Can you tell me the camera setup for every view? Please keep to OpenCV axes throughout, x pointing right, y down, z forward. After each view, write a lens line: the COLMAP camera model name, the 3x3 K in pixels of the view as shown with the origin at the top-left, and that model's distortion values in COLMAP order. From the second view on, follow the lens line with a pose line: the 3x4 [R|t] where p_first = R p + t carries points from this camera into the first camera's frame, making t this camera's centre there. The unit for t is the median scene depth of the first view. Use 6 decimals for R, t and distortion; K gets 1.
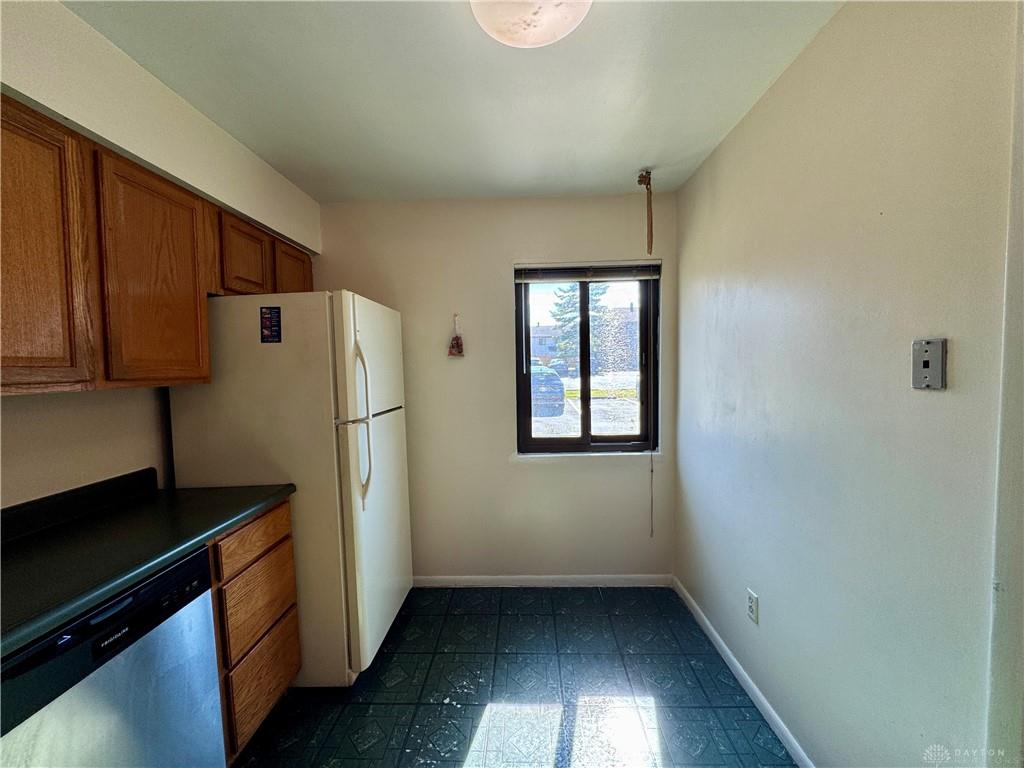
lens RADIAL K [[408.5, 0, 514.6], [0, 408.5, 384.1], [0, 0, 1]] dist [-0.010689, 0.000366]
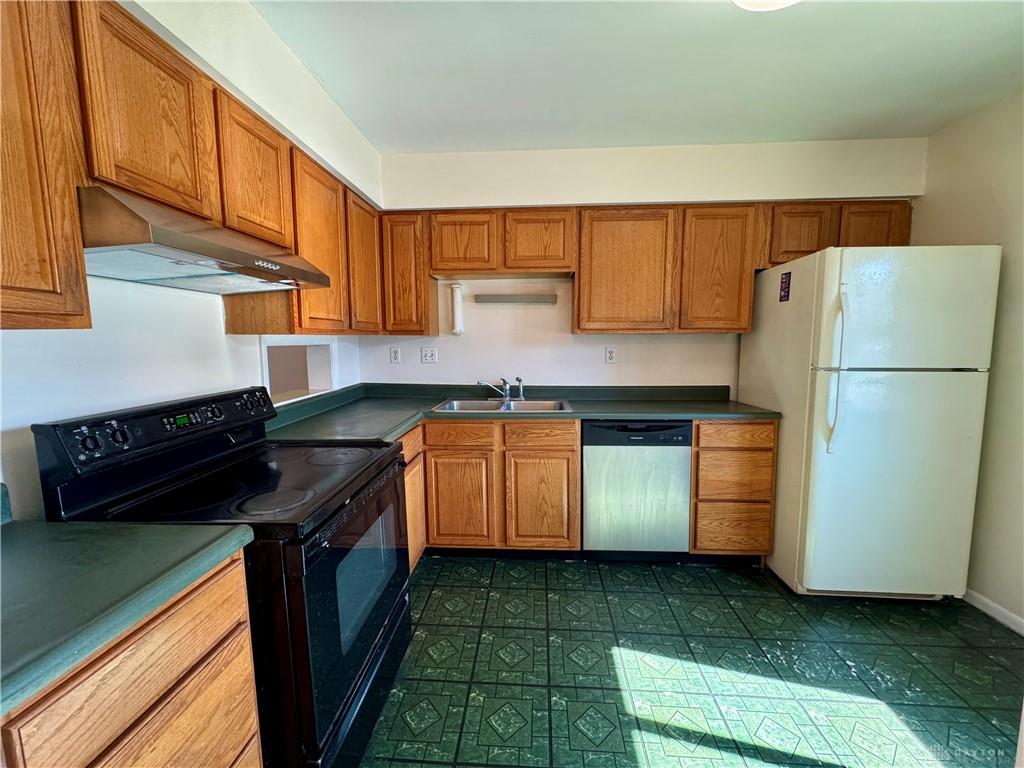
lens RADIAL K [[408.5, 0, 511.9], [0, 408.5, 383.2], [0, 0, 1]] dist [-0.010689, 0.000366]
pose [[-0.036369, 0.128641, -0.991024, 0.739724], [-0.035324, 0.990895, 0.129920, 0.017870], [0.998714, 0.039732, -0.031493, 0.194148]]
